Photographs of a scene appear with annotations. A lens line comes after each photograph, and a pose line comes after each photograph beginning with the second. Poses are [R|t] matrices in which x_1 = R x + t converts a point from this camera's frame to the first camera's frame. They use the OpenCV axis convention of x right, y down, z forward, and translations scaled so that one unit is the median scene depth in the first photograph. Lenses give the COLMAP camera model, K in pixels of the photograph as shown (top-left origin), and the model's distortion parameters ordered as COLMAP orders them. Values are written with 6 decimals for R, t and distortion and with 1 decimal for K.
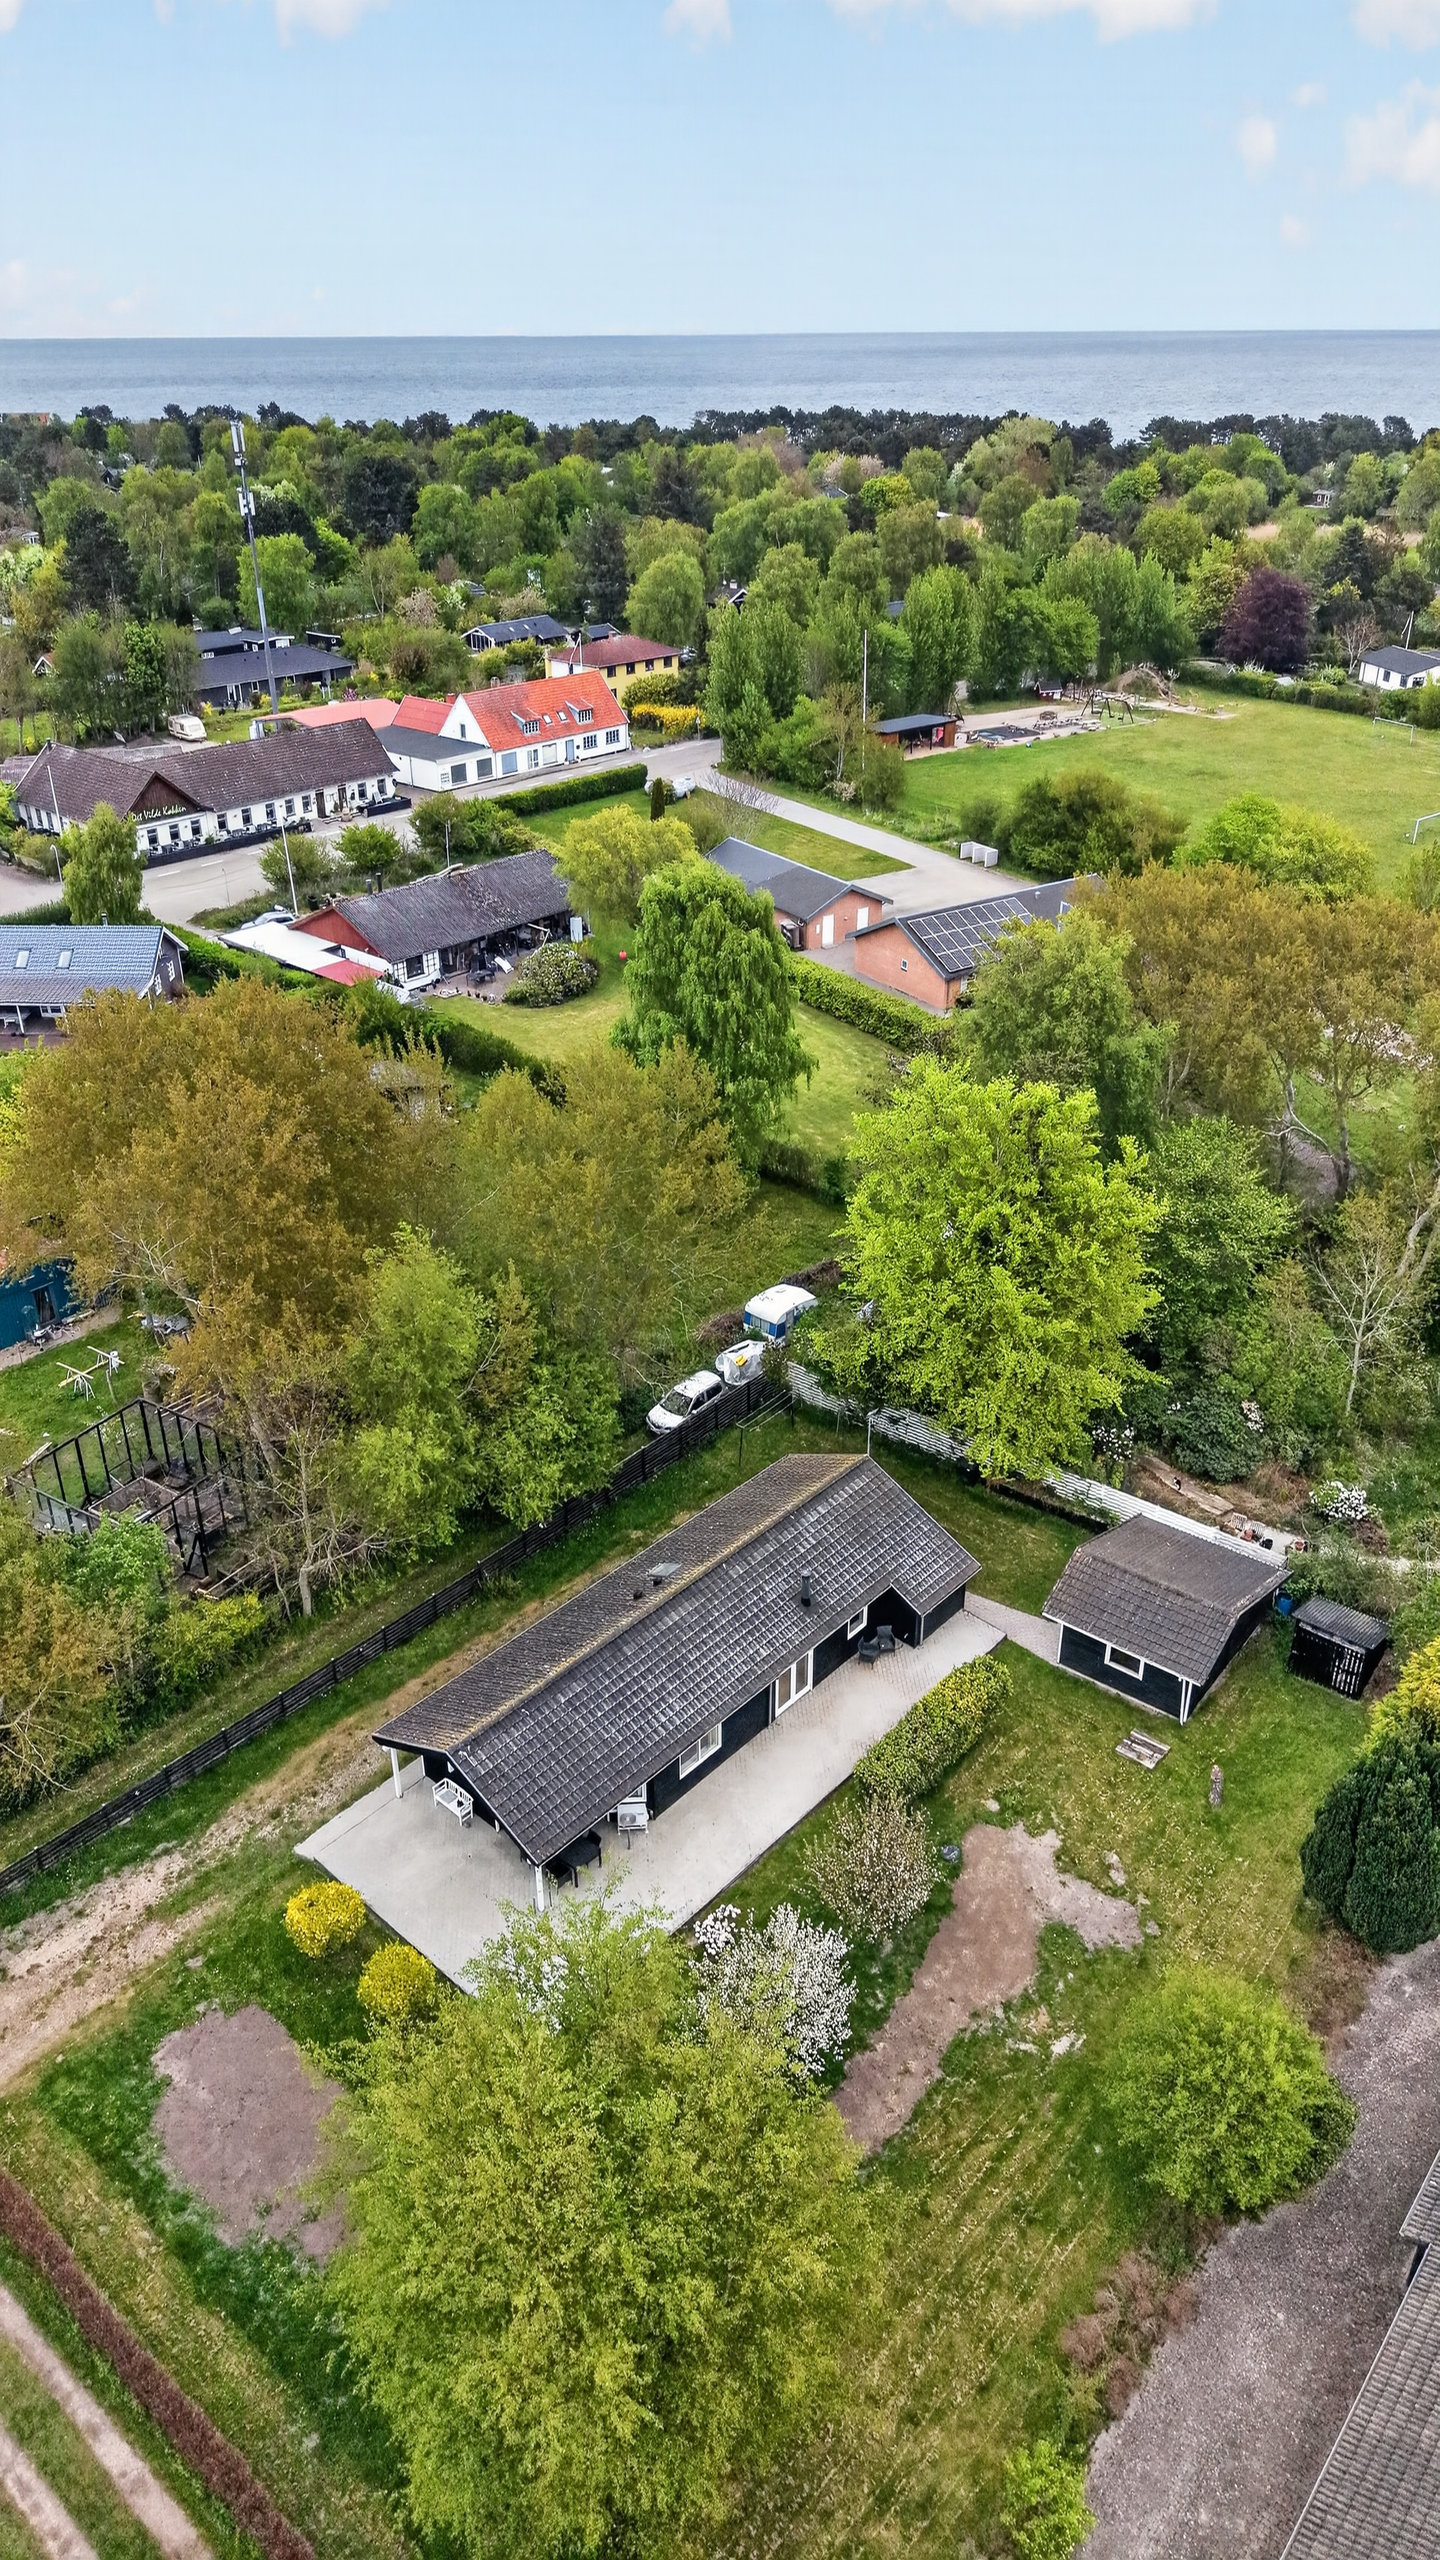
lens RADIAL K [[1708.1, 0, 723.5], [0, 1708.1, 1255.8], [0, 0, 1]] dist [0.011843, -0.028625]
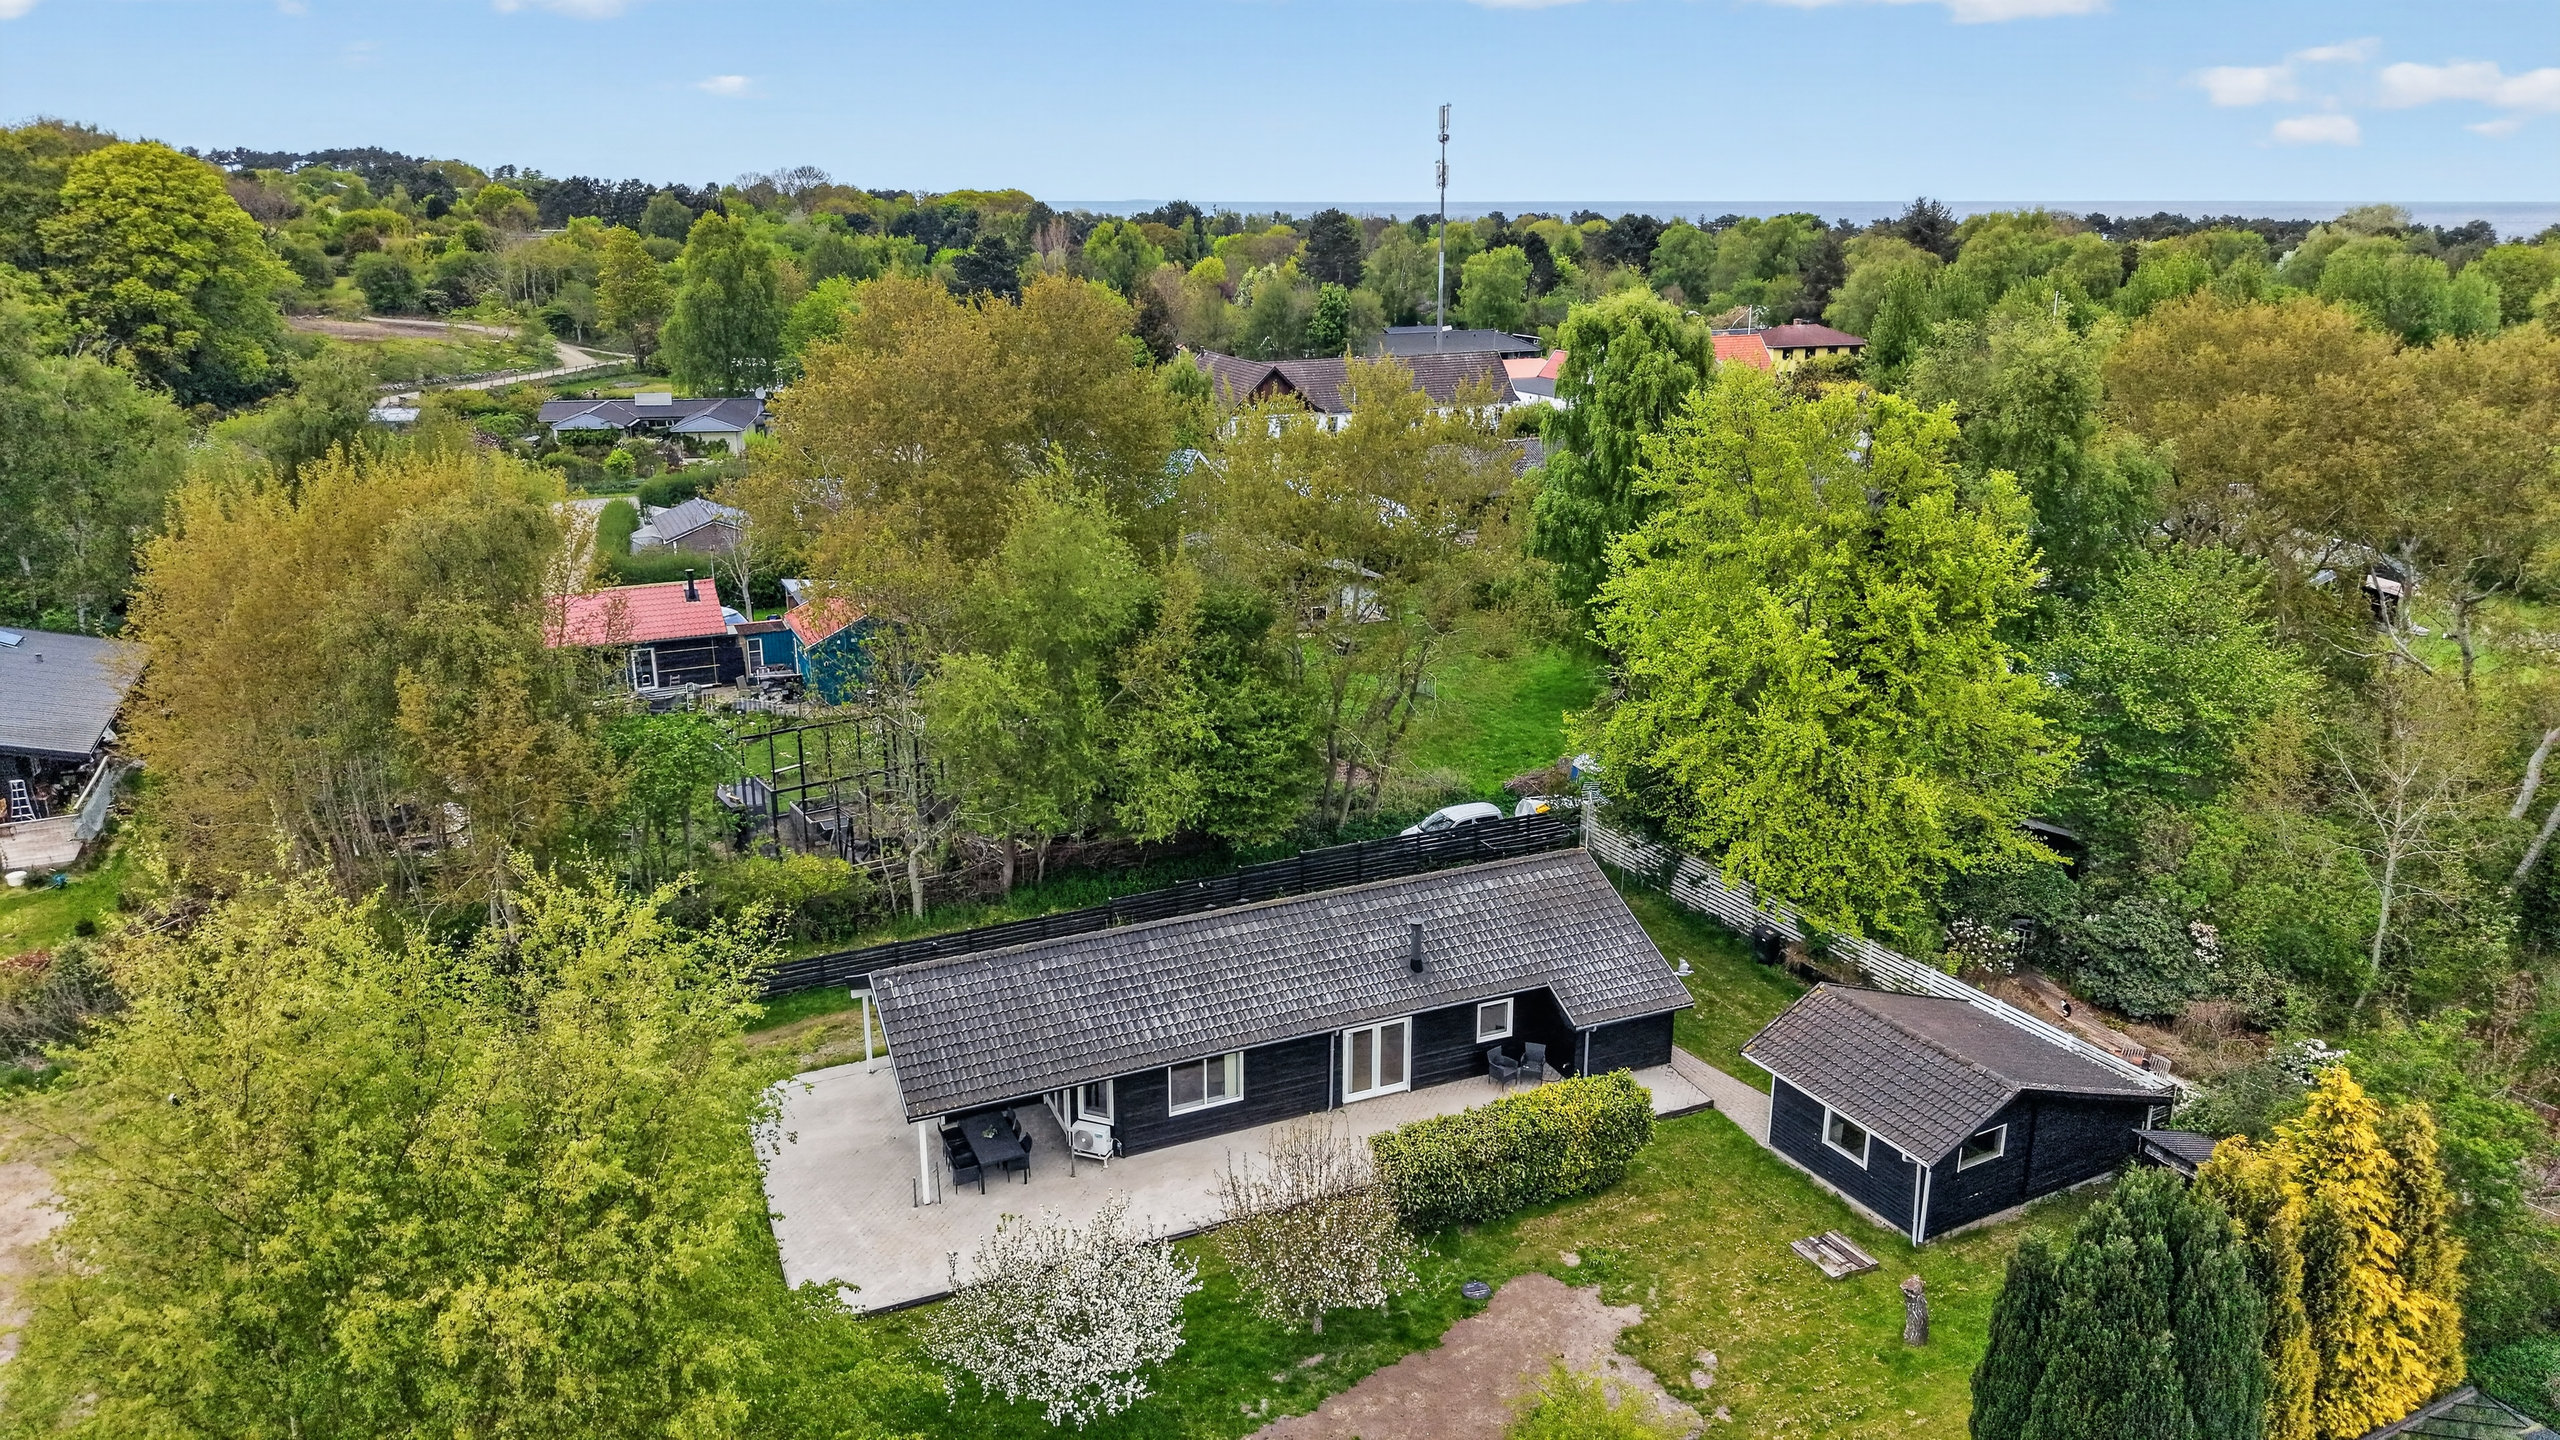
lens RADIAL K [[1708.1, 0, 1281.1], [0, 1708.1, 720.1], [0, 0, 1]] dist [0.011843, -0.028625]
pose [[0.912304, 0.121504, -0.391072, 0.301613], [-0.195559, 0.968308, -0.155358, 0.247125], [0.359802, 0.218211, 0.907153, 0.292250]]
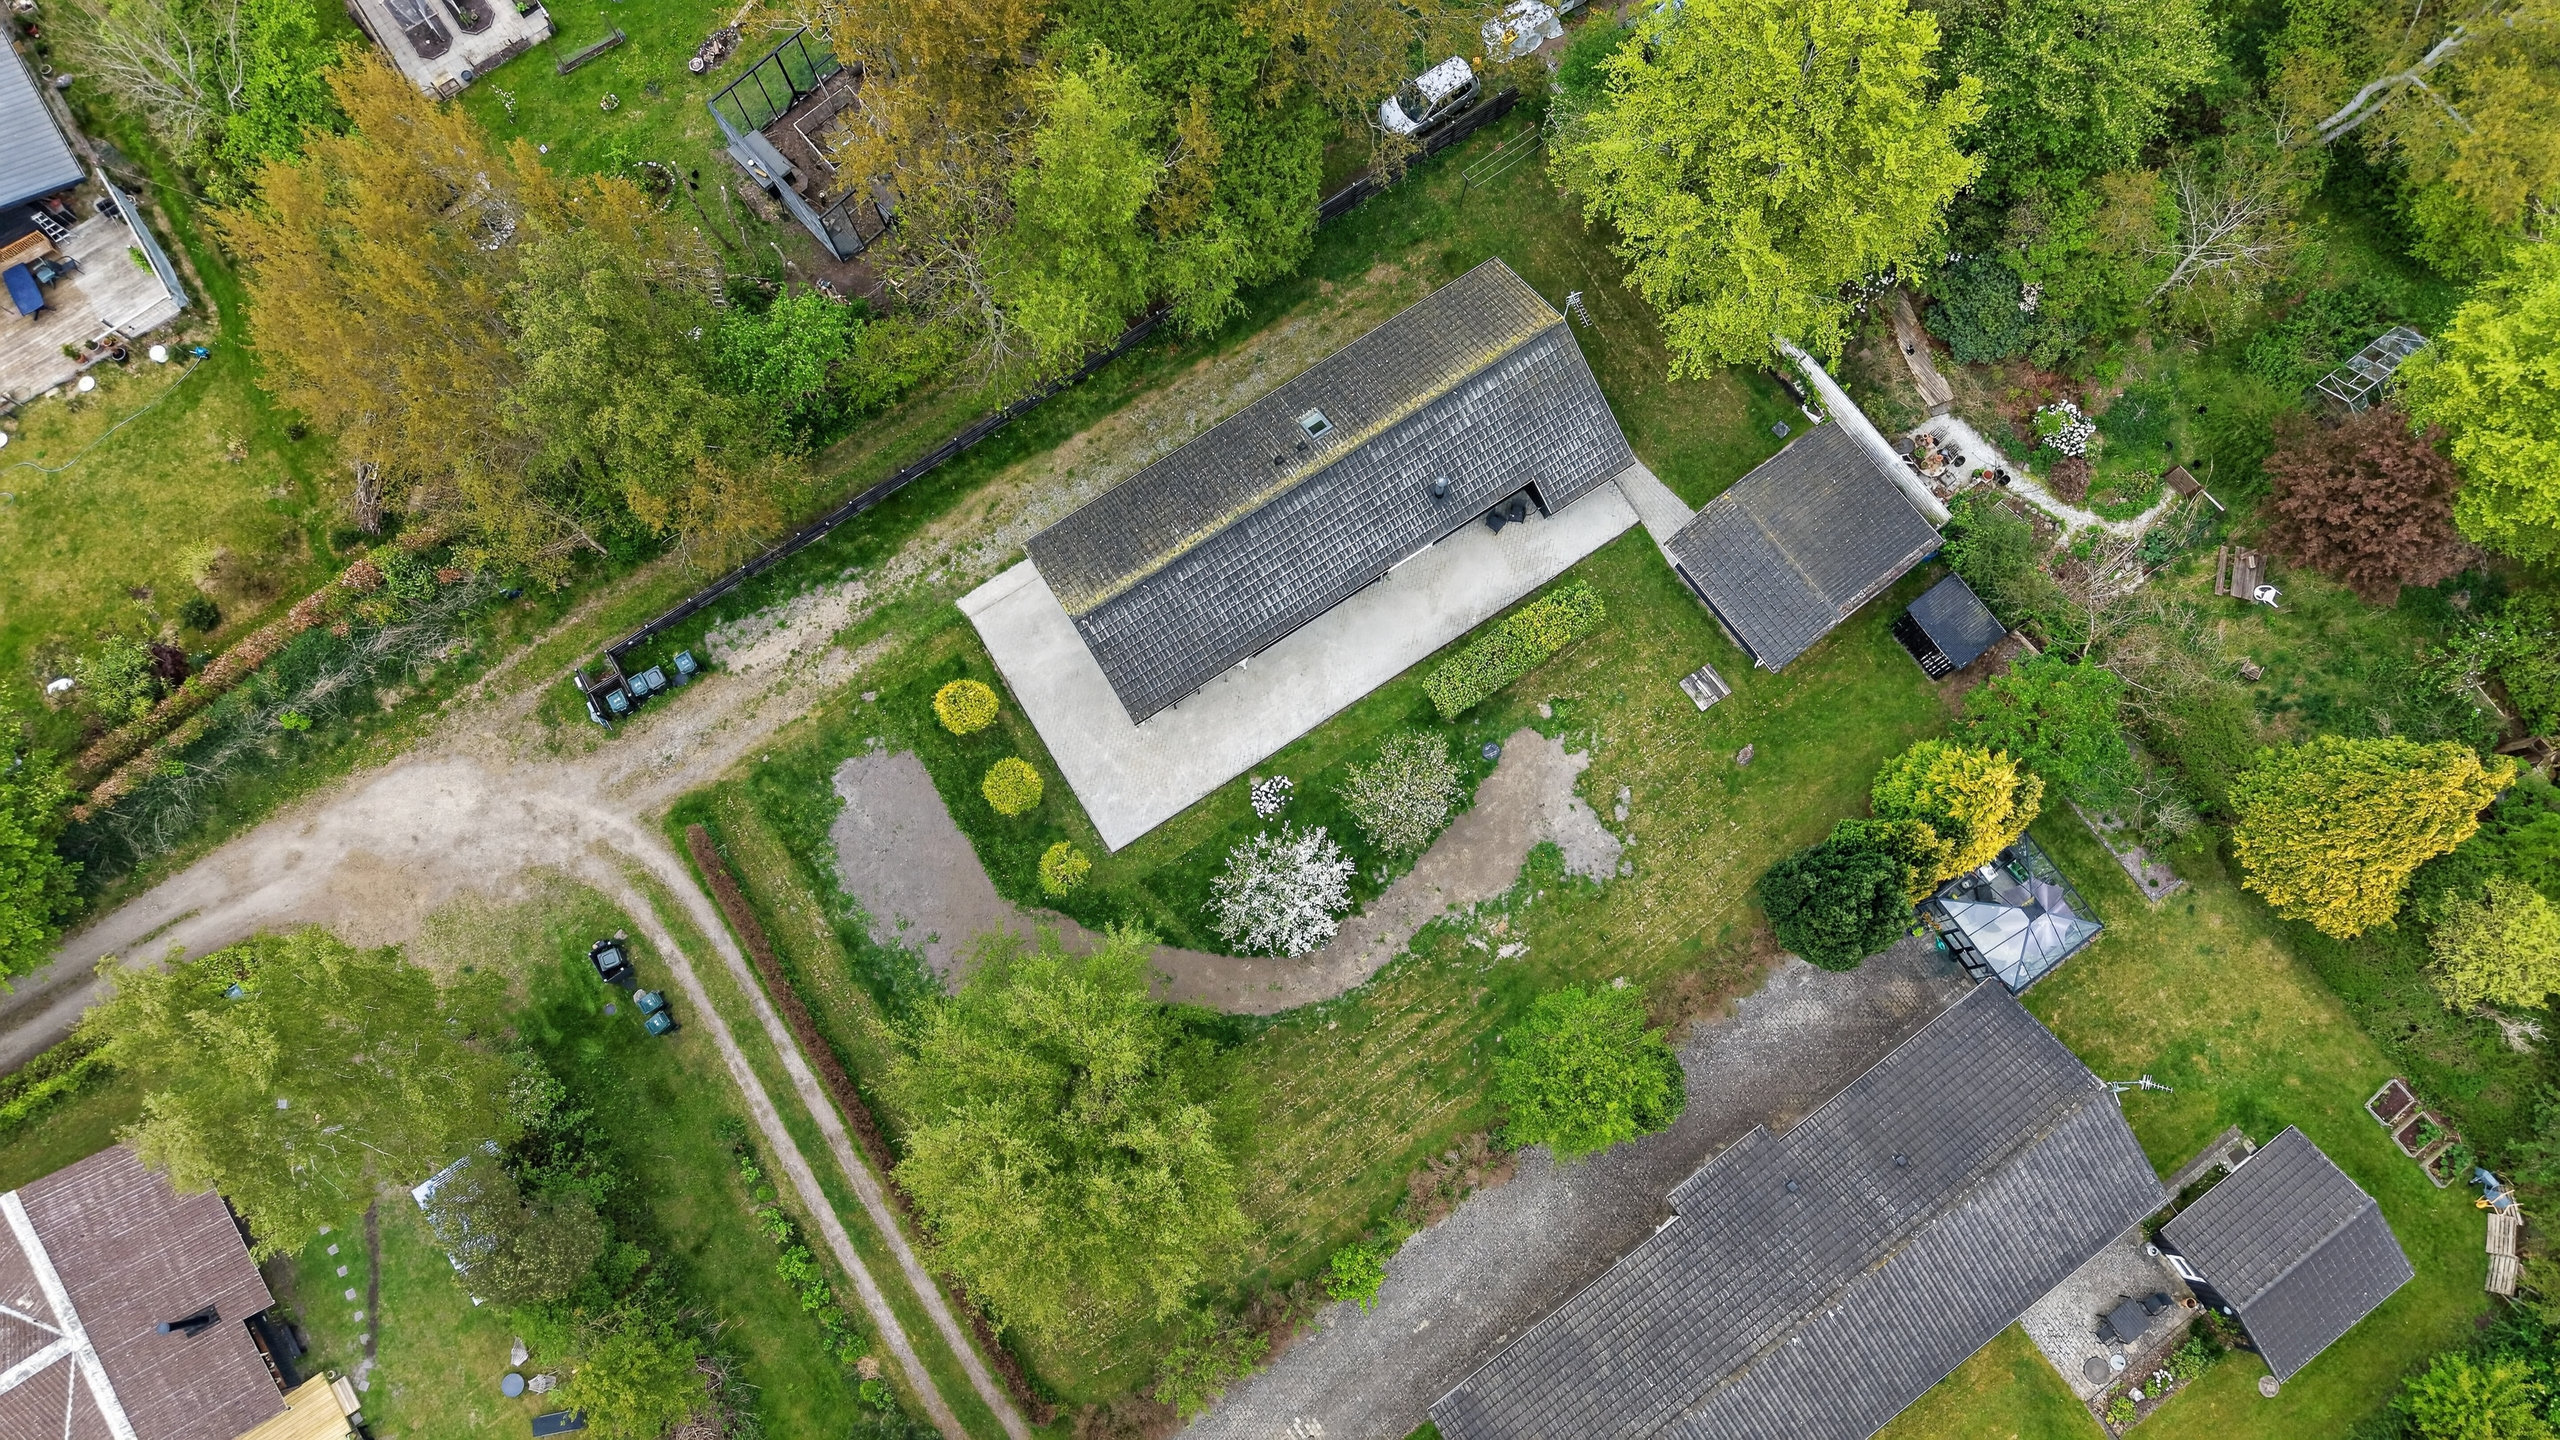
lens RADIAL K [[1708.1, 0, 1275.3], [0, 1708.1, 705.4], [0, 0, 1]] dist [0.011843, -0.028625]
pose [[0.964237, 0.258437, -0.058800, 0.050704], [-0.127105, 0.645568, 0.753051, -0.526111], [0.232576, -0.718646, 0.655329, 0.223389]]
